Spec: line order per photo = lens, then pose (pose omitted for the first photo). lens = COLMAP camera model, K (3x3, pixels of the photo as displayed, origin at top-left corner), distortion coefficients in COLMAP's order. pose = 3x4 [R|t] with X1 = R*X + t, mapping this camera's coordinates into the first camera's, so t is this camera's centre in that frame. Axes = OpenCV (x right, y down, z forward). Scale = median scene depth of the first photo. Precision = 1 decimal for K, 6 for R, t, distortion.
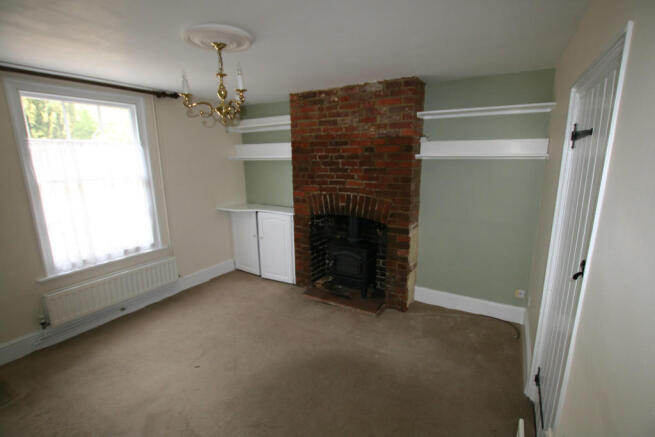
lens RADIAL K [[305.1, 0, 329.7], [0, 305.1, 222.1], [0, 0, 1]] dist [-0.028873, 0.000818]
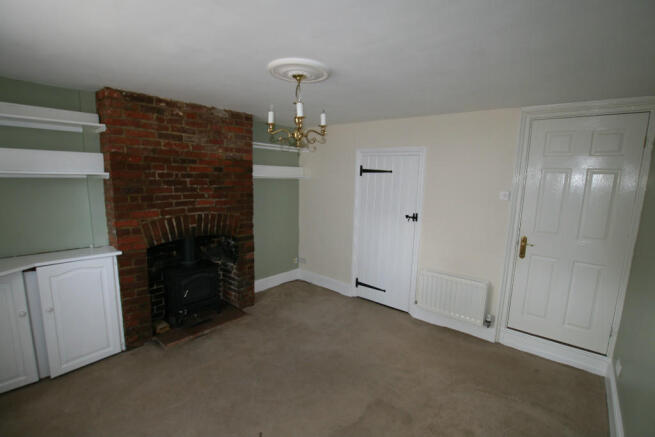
lens RADIAL K [[305.1, 0, 329.7], [0, 305.1, 222.1], [0, 0, 1]] dist [-0.028873, 0.000818]
pose [[0.166454, -0.135936, 0.976634, -0.828733], [0.176806, 0.978514, 0.106064, -0.097067], [-0.970069, 0.155020, 0.186911, 0.432379]]
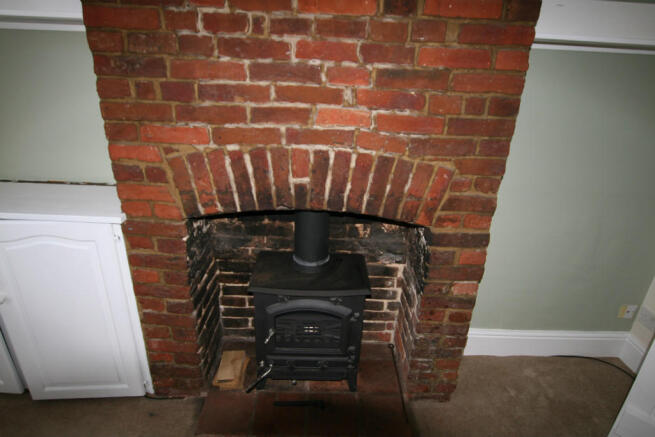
lens RADIAL K [[377.4, 0, 327.5], [0, 377.4, 218.5], [0, 0, 1]] dist [-0.018351, 0.000157]
pose [[0.851043, -0.167323, 0.497723, -0.150173], [0.063382, 0.973675, 0.218951, -0.110553], [-0.521256, -0.154790, 0.839245, 0.656836]]
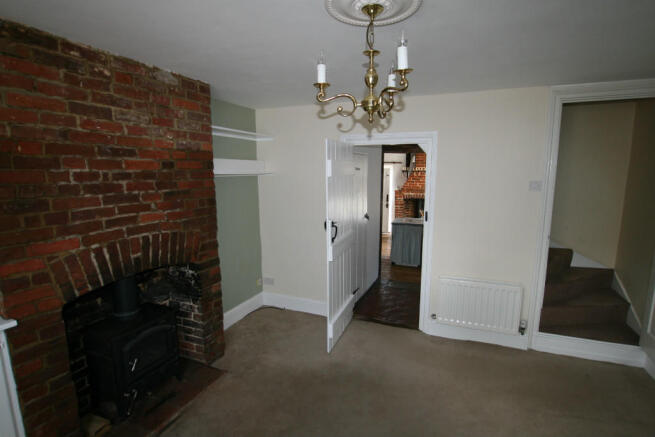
lens RADIAL K [[325.7, 0, 330.4], [0, 325.7, 223.1], [0, 0, 1]] dist [-0.026793, 0.000452]
pose [[-0.134702, -0.144372, 0.980312, -0.631475], [0.210484, 0.962582, 0.170683, -0.151357], [-0.968273, 0.229331, -0.099273, 0.712394]]
